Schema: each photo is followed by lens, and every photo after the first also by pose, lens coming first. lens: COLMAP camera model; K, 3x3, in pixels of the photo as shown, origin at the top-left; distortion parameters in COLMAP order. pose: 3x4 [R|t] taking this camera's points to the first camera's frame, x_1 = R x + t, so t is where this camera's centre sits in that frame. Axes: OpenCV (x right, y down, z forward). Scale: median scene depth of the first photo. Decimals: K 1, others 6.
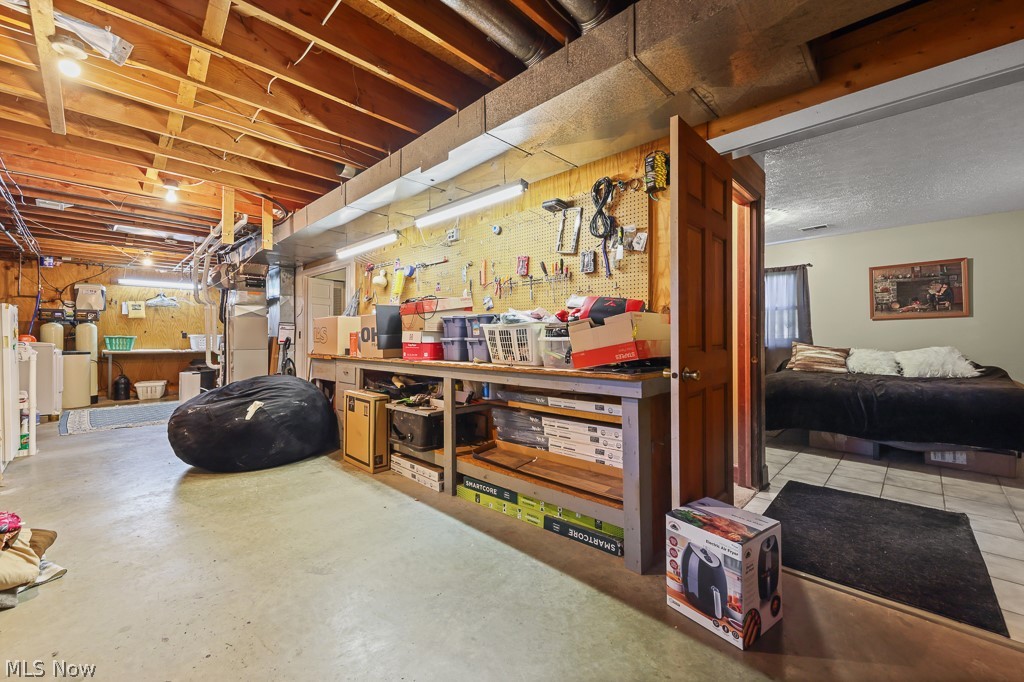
lens RADIAL K [[408.1, 0, 513.2], [0, 408.1, 339.2], [0, 0, 1]] dist [0.012691, -0.002628]
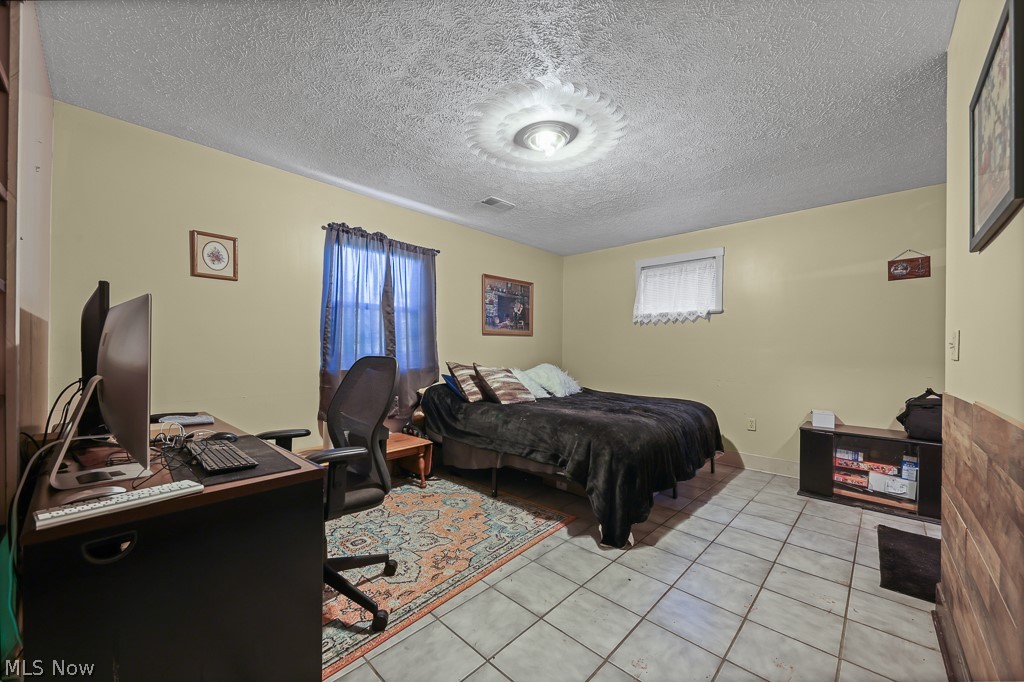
lens RADIAL K [[408.1, 0, 511.6], [0, 408.1, 350.2], [0, 0, 1]] dist [0.012691, -0.002628]
pose [[-0.003683, 0.007012, 0.999969, 0.010106], [-0.008097, 0.999942, -0.007042, -0.008087], [-0.999960, -0.008122, -0.003626, 0.970328]]
